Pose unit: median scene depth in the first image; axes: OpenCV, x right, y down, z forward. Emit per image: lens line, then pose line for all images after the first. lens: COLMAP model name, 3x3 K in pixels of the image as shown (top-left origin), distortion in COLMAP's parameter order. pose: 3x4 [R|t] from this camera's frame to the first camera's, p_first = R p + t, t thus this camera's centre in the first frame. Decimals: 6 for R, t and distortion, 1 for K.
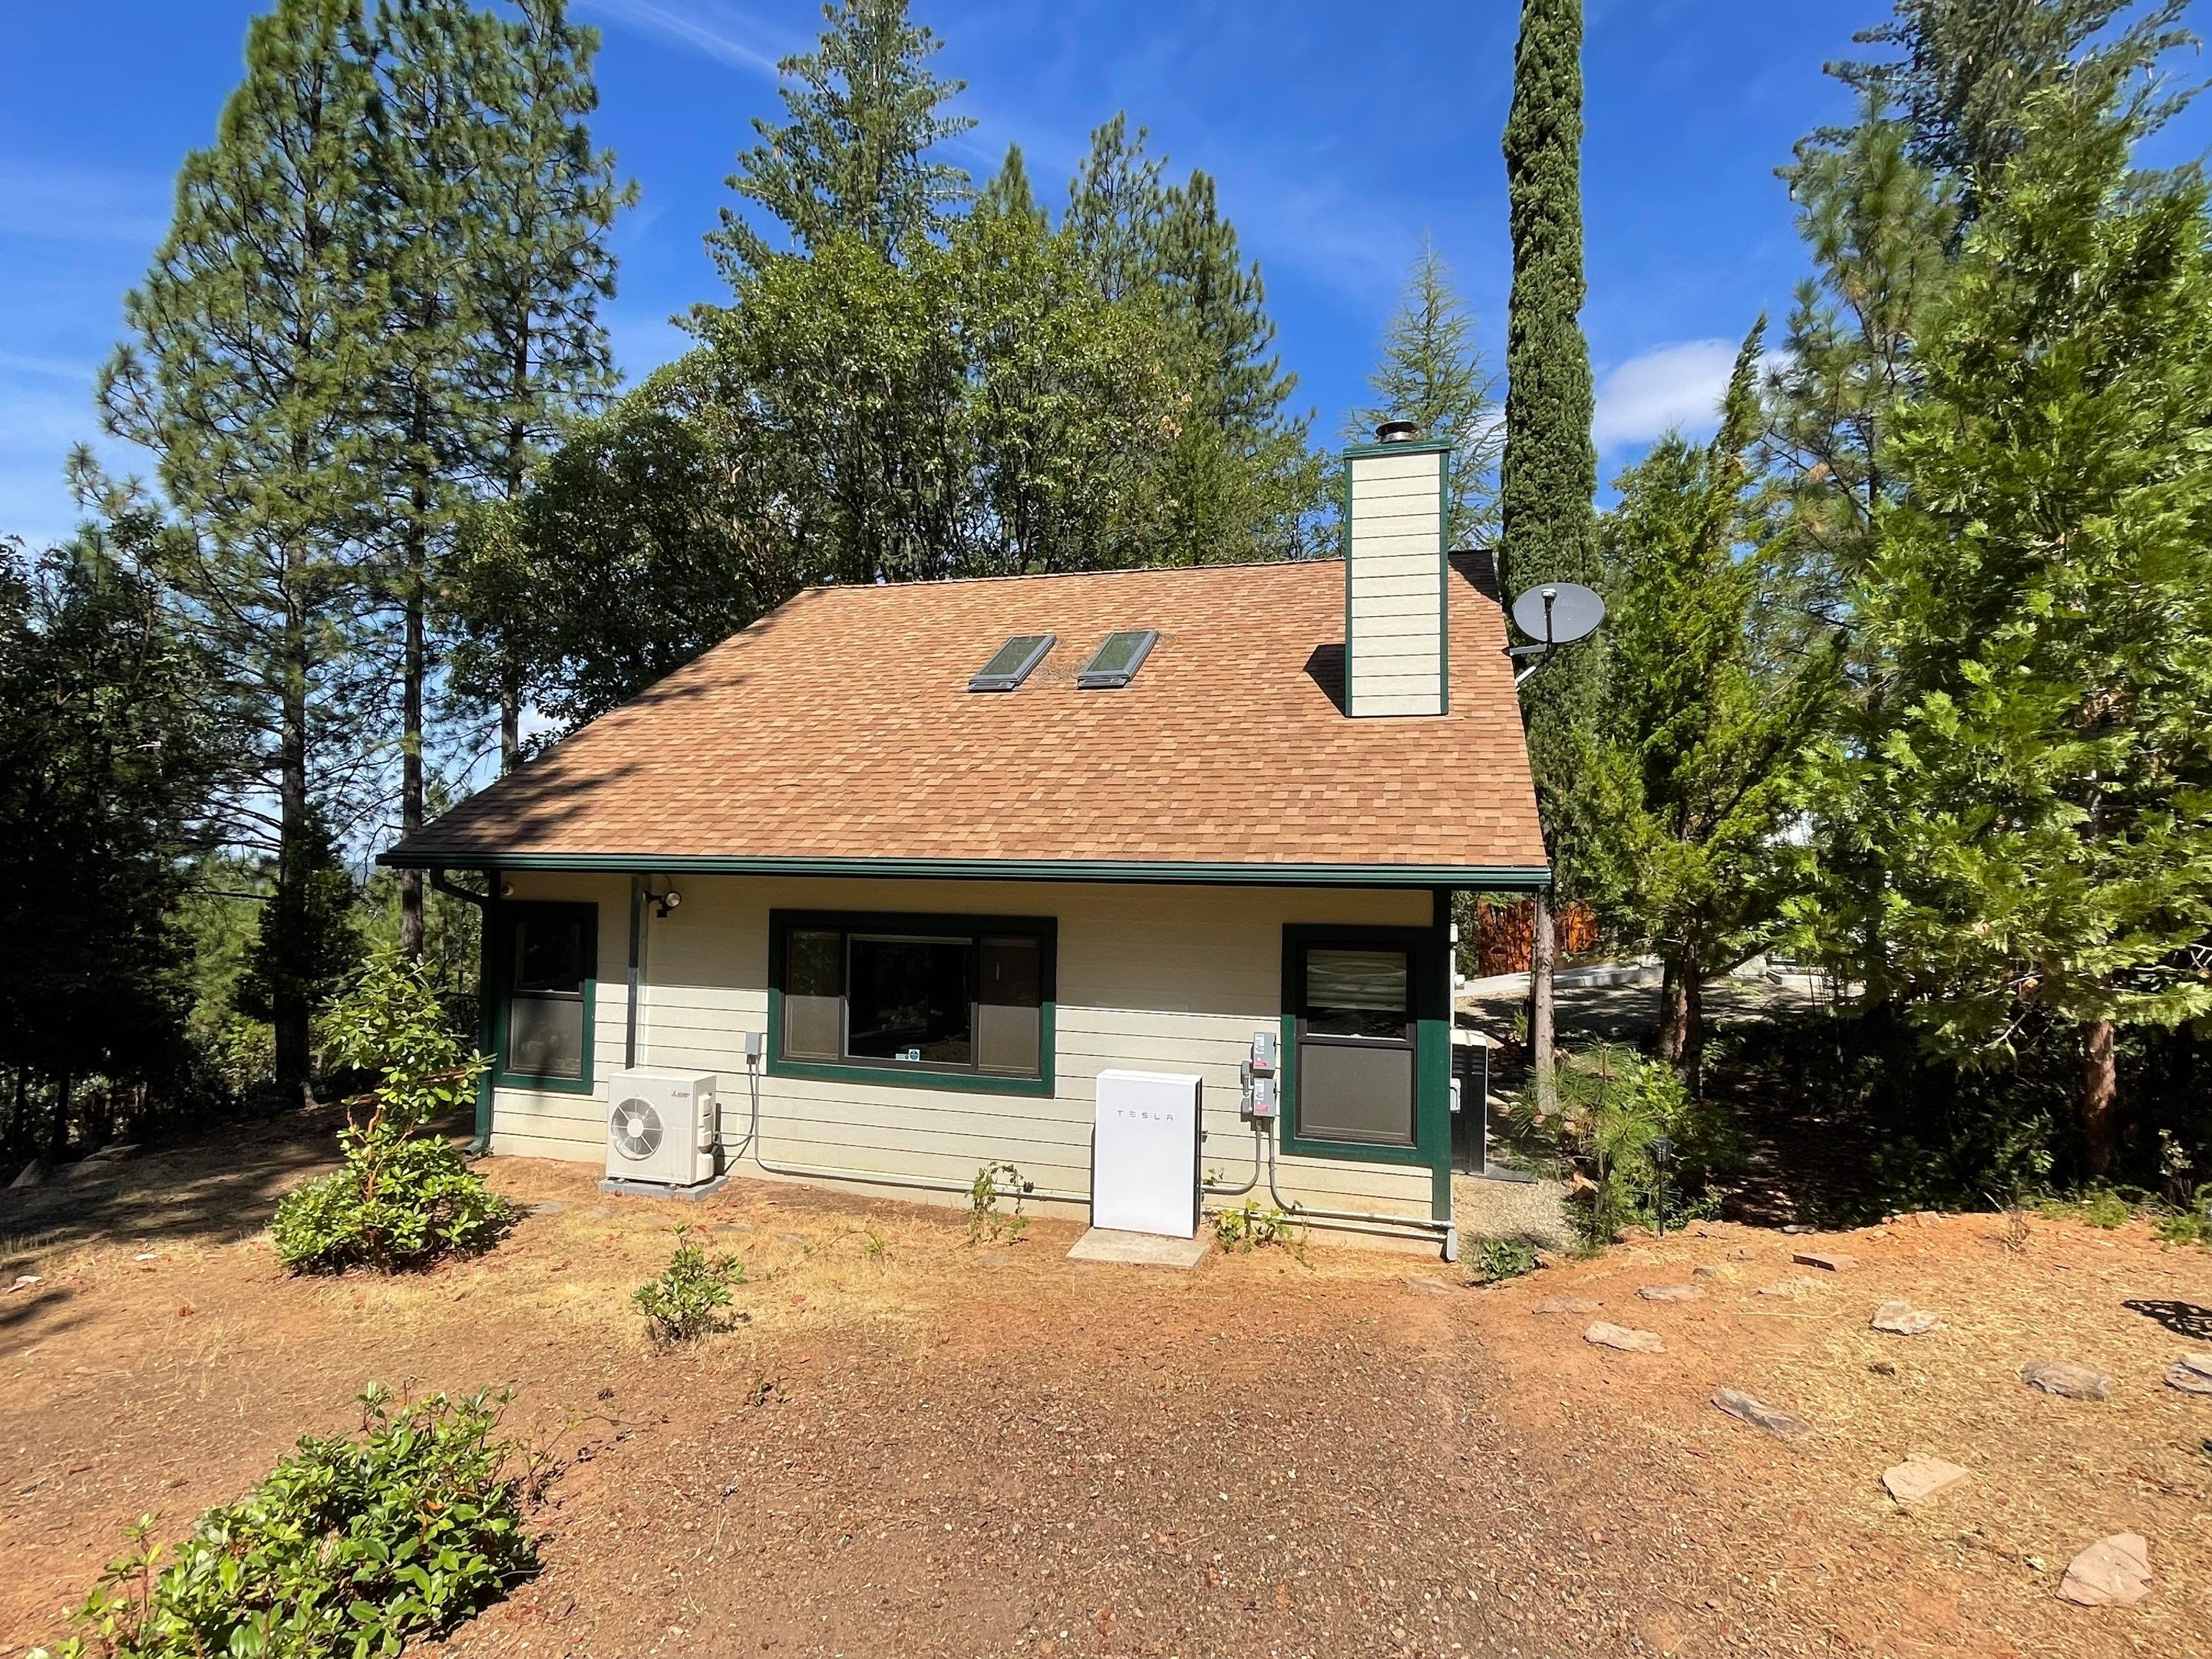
lens RADIAL K [[990.6, 0, 1101.2], [0, 990.6, 819.6], [0, 0, 1]] dist [-0.000779, 0.000165]
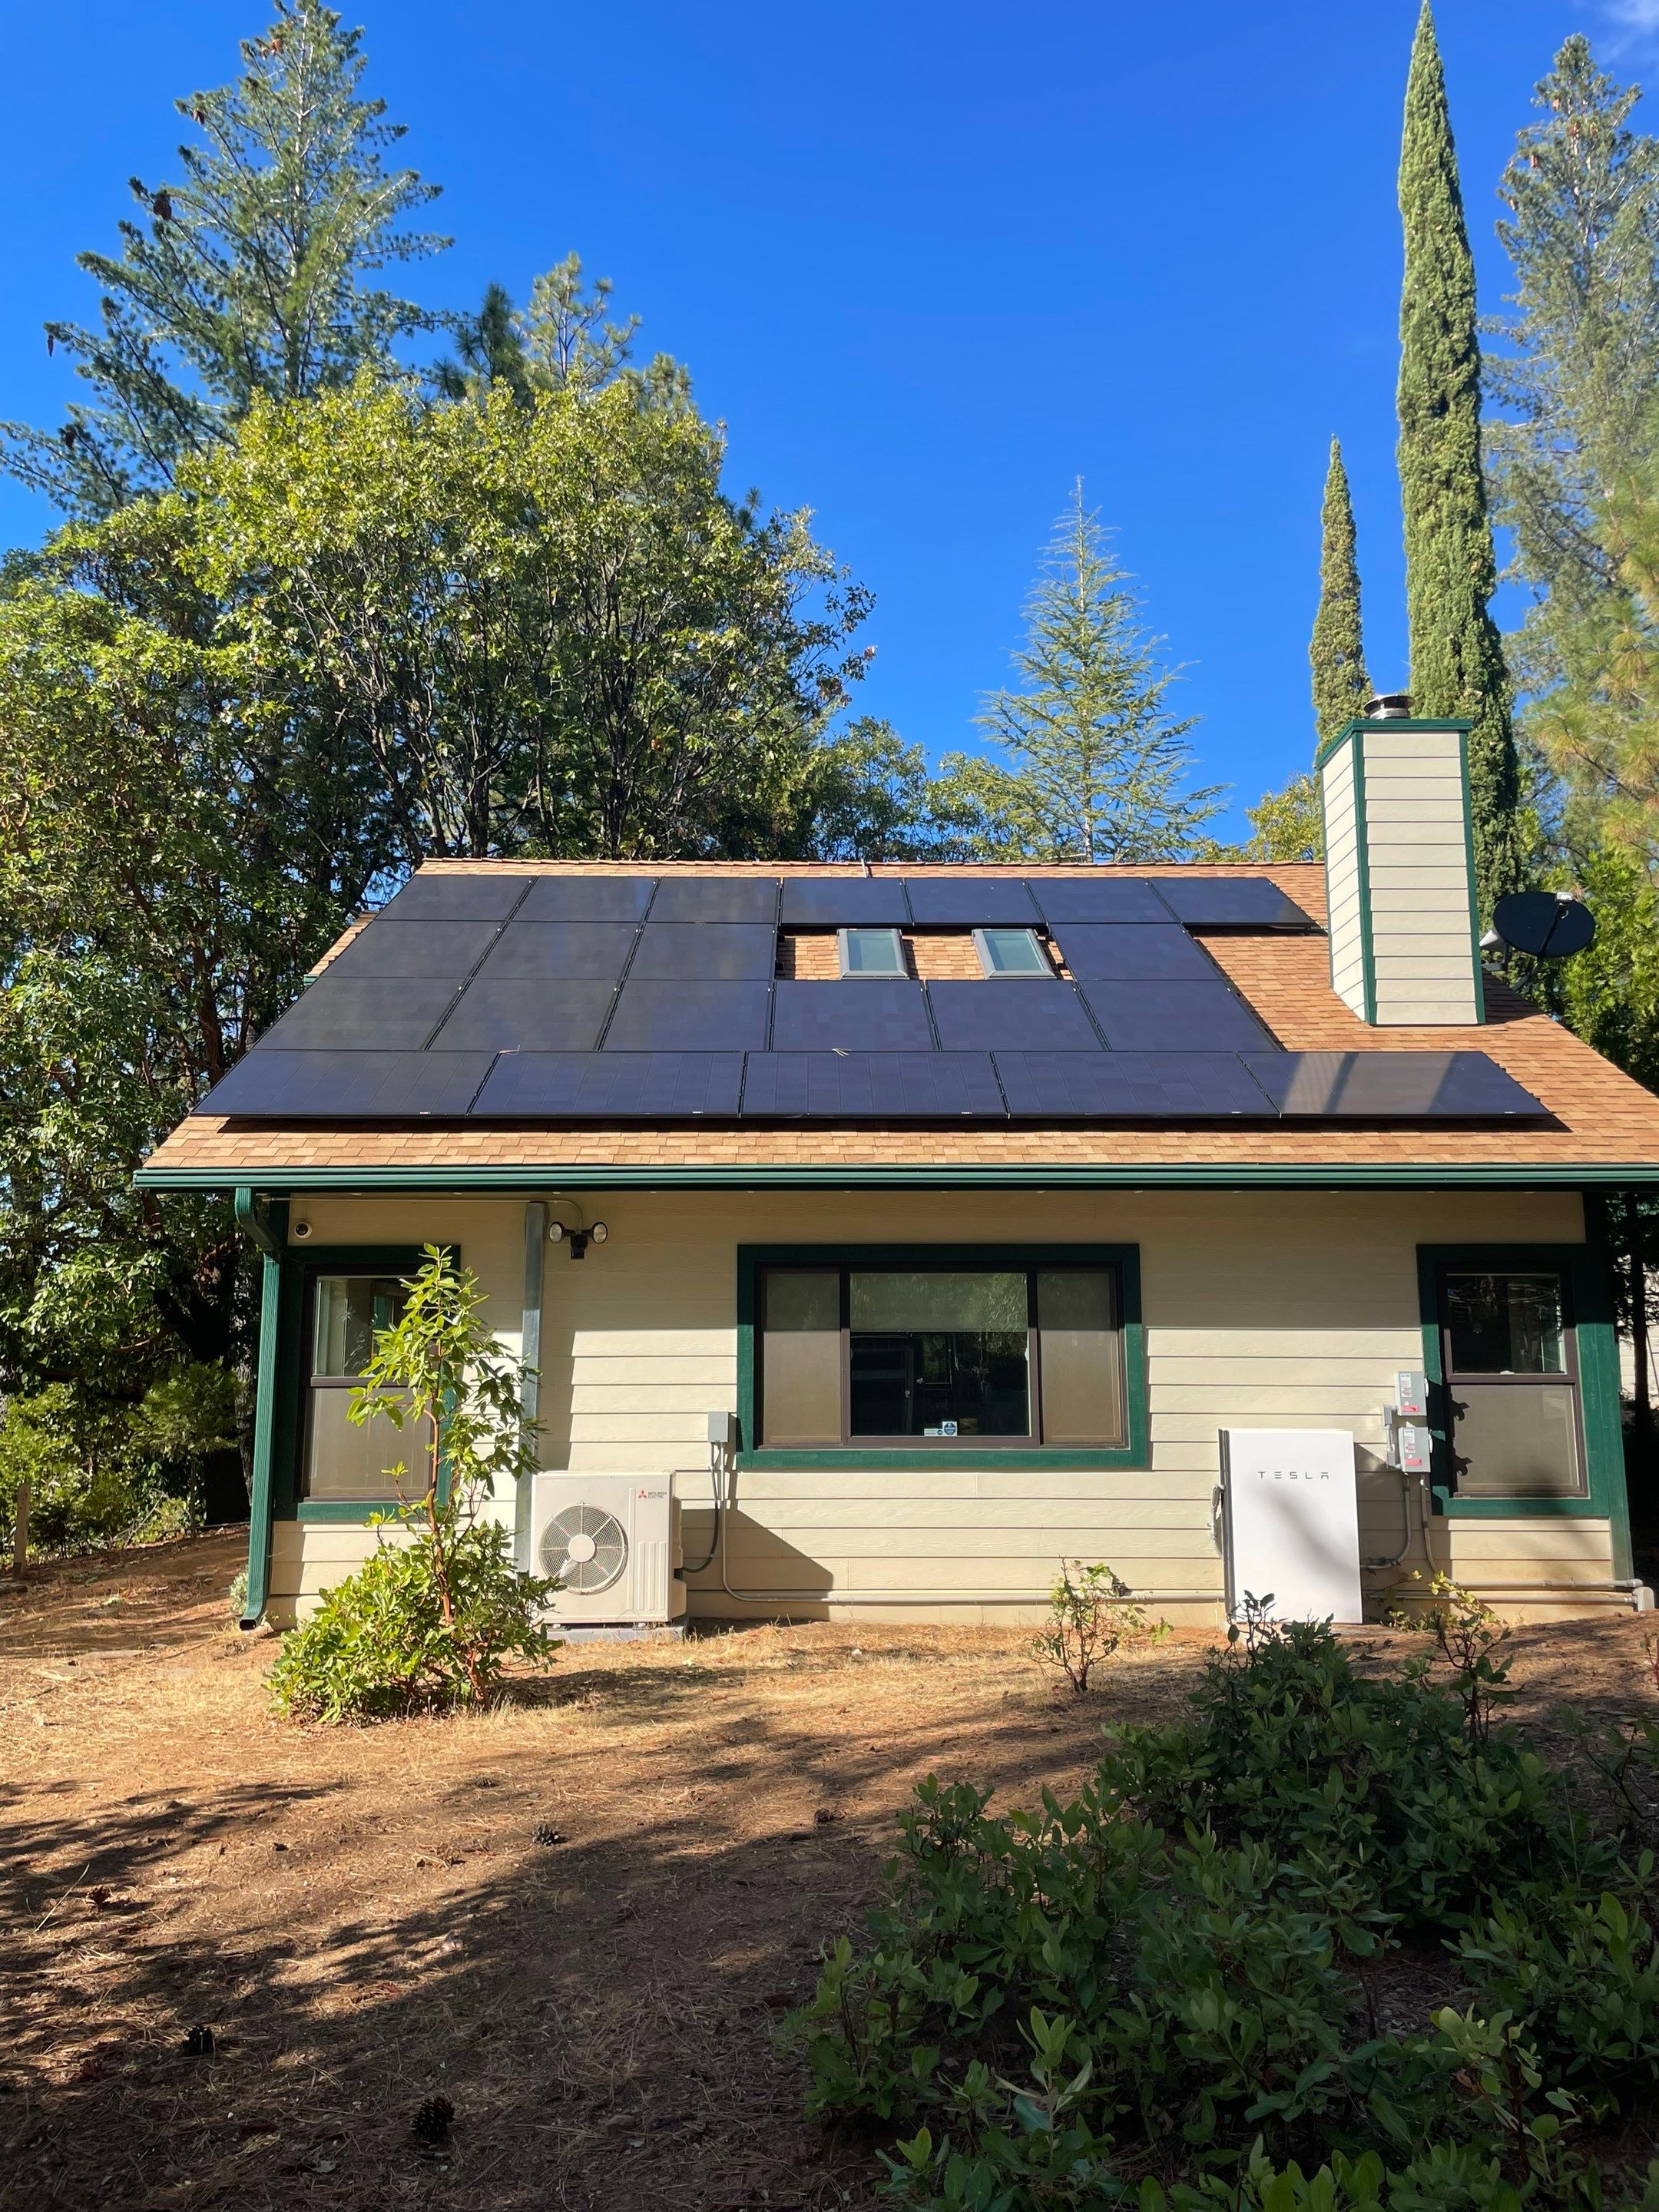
lens RADIAL K [[1455.4, 0, 829.5], [0, 1455.4, 1106.0], [0, 0, 1]] dist [0.049755, -0.000237]
pose [[0.965286, 0.025076, 0.259990, -0.560545], [0.004096, 0.993805, -0.111061, 0.109968], [-0.261165, 0.108271, 0.959203, -0.085808]]
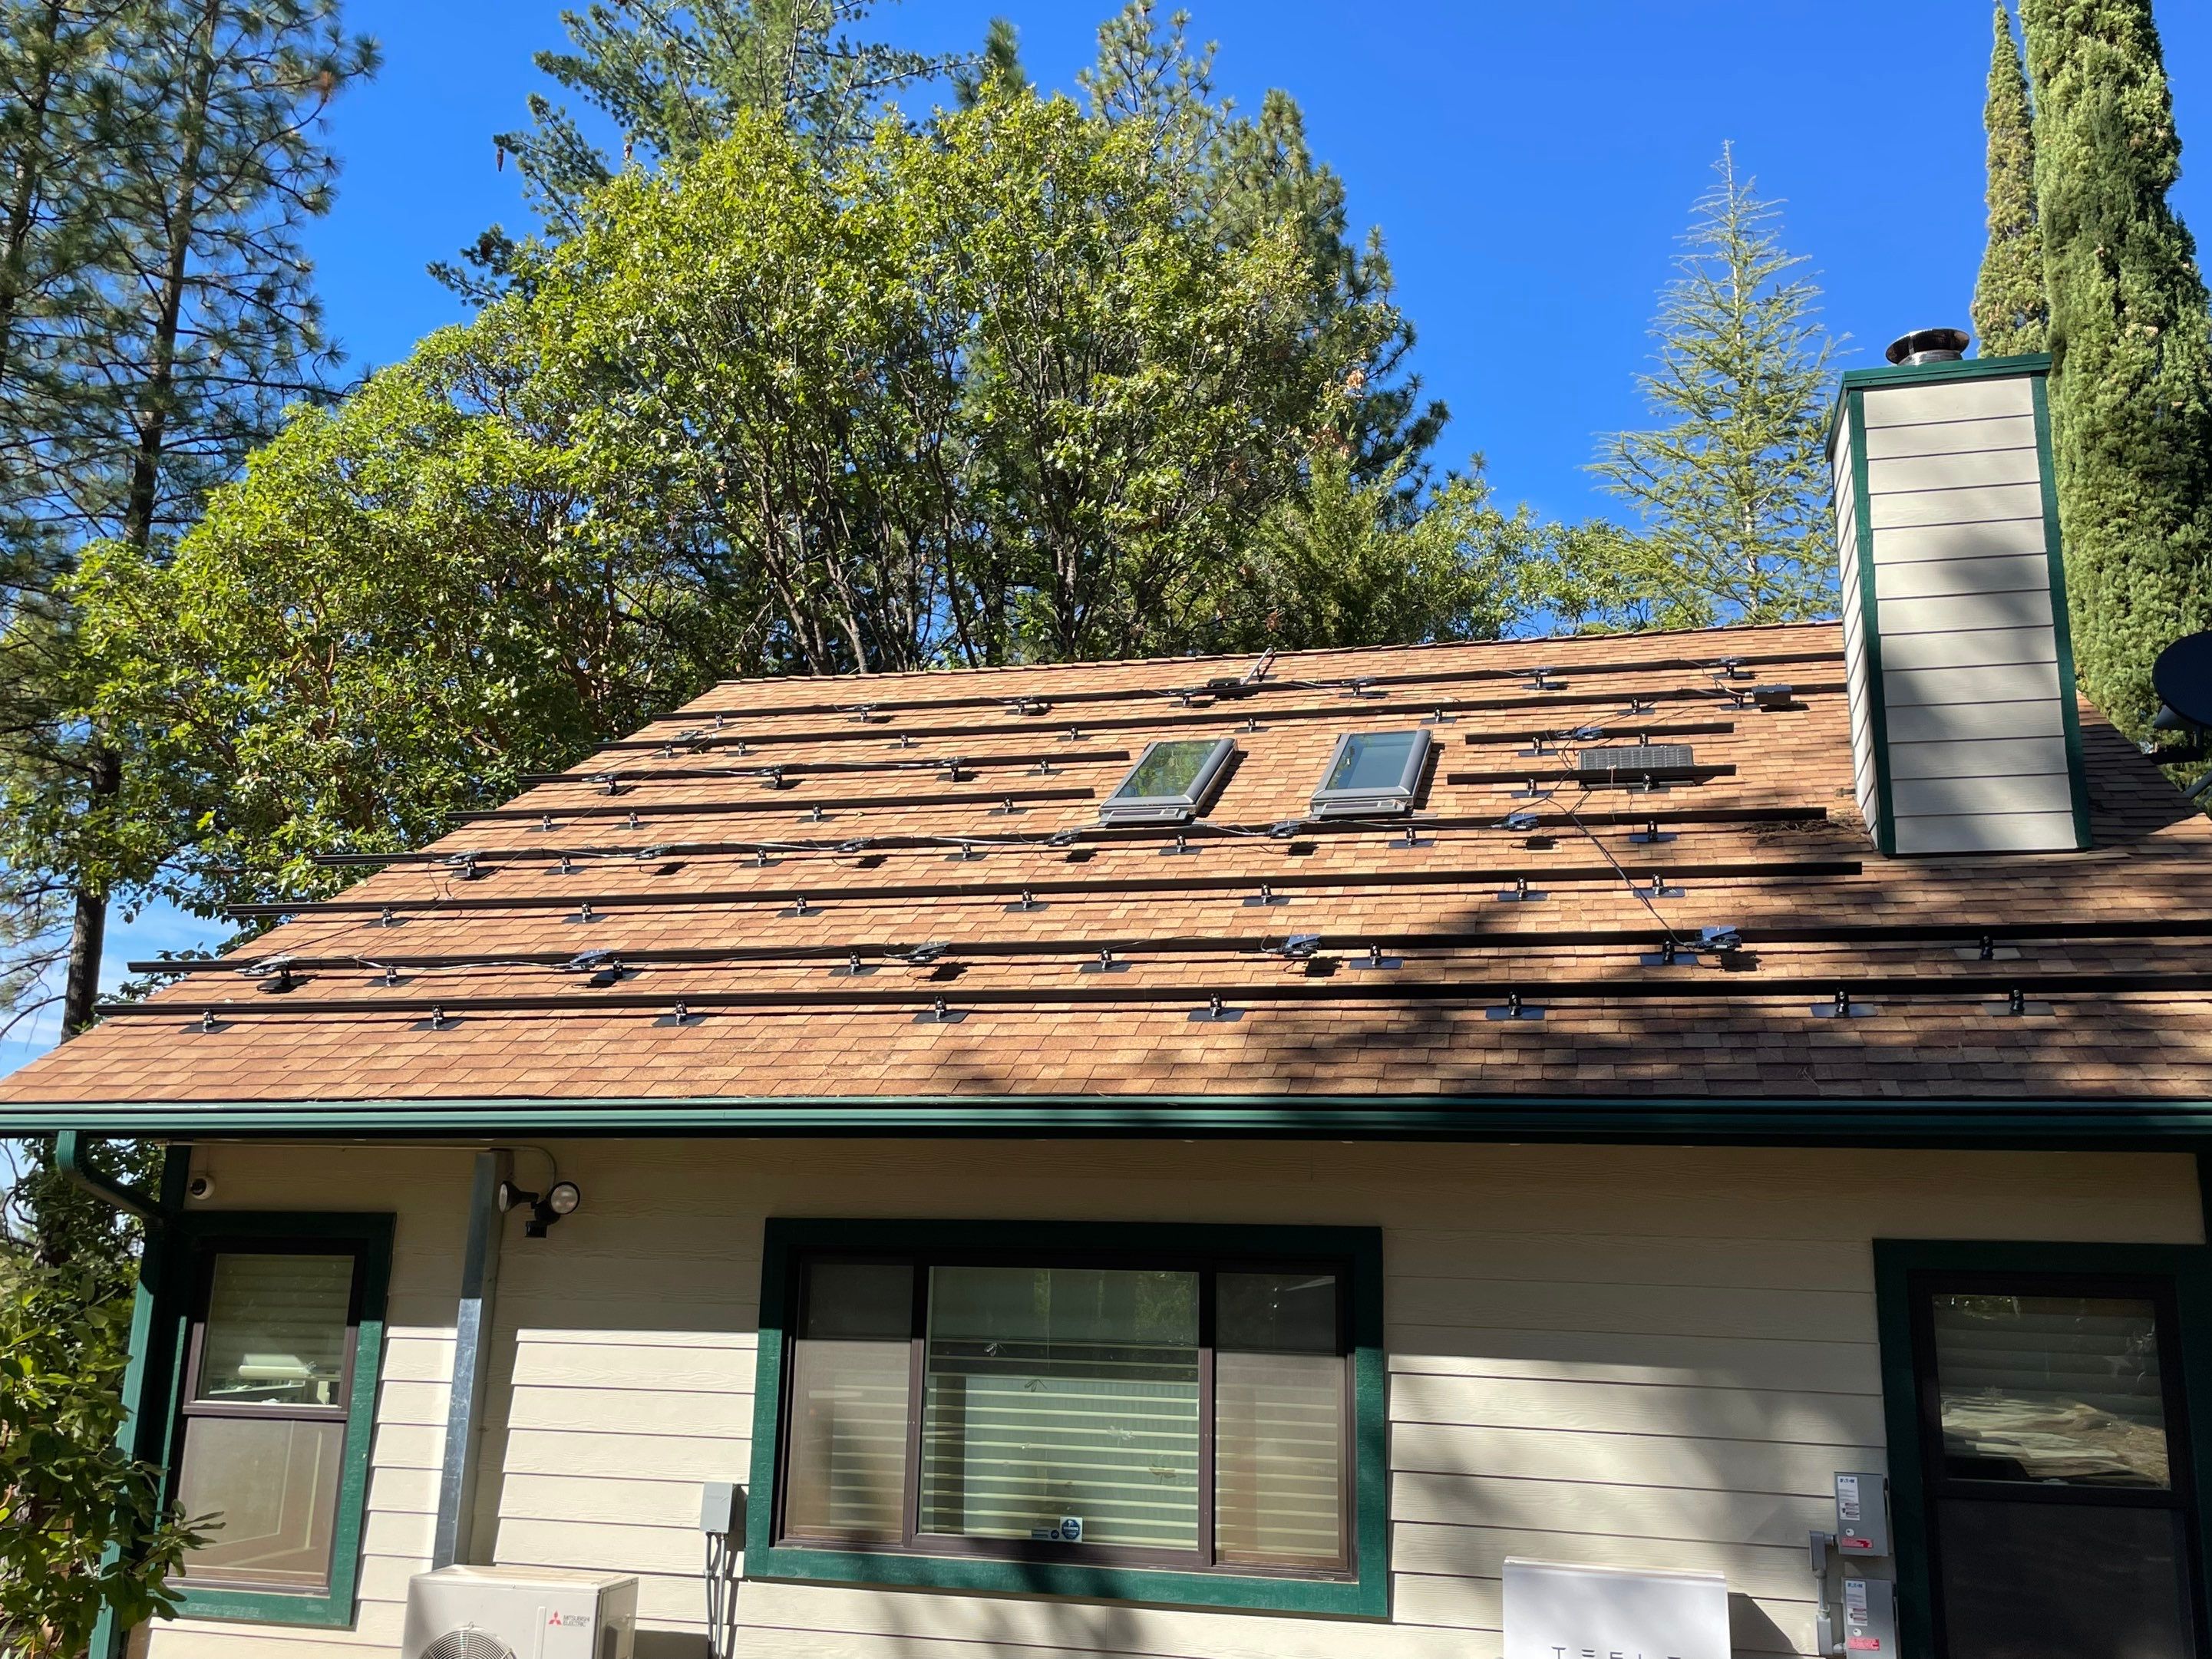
lens RADIAL K [[1781.8, 0, 1114.2], [0, 1781.8, 832.4], [0, 0, 1]] dist [0.033819, 0.003428]
pose [[0.999757, 0.013020, 0.017776, -0.181787], [-0.009323, 0.980932, -0.194128, 0.074104], [-0.019964, 0.193915, 0.980815, 0.091260]]
